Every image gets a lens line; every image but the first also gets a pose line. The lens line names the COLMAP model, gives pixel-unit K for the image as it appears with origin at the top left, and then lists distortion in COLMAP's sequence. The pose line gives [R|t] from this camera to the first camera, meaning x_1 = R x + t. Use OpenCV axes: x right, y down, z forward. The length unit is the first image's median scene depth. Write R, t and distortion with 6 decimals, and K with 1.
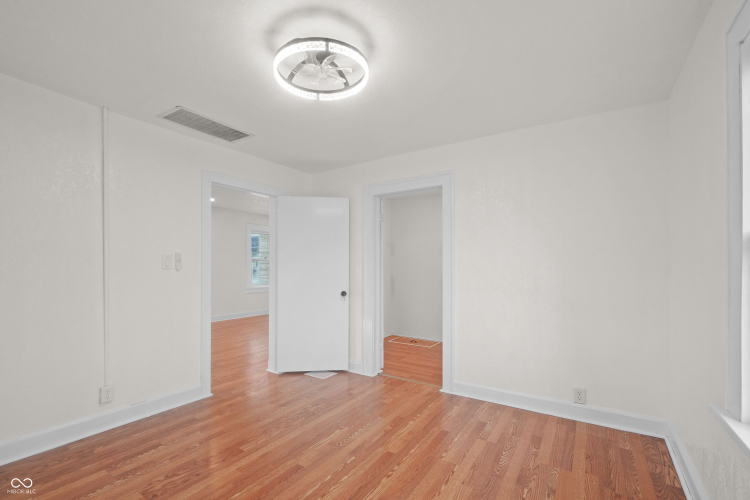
lens RADIAL K [[330.6, 0, 374.6], [0, 330.6, 254.8], [0, 0, 1]] dist [-0.003099, -0.001254]
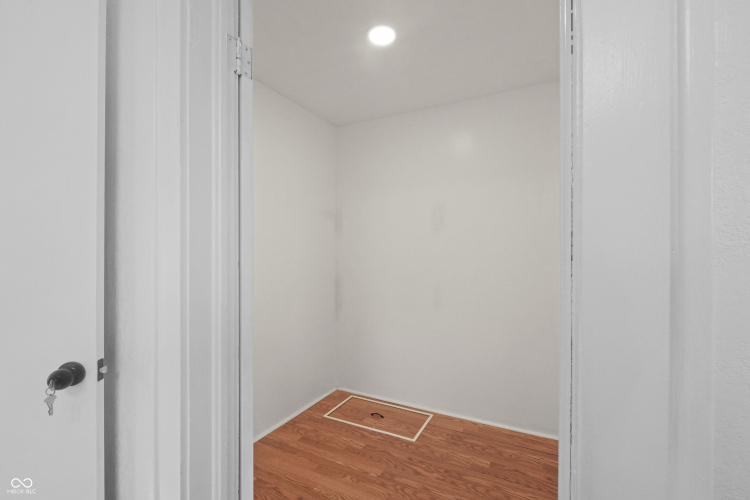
lens RADIAL K [[330.6, 0, 376.0], [0, 330.6, 249.9], [0, 0, 1]] dist [-0.003099, -0.001254]
pose [[0.996210, -0.000601, 0.086976, 0.083416], [-0.001083, 0.999813, 0.019309, 0.018143], [-0.086971, -0.019330, 0.996023, 0.589493]]
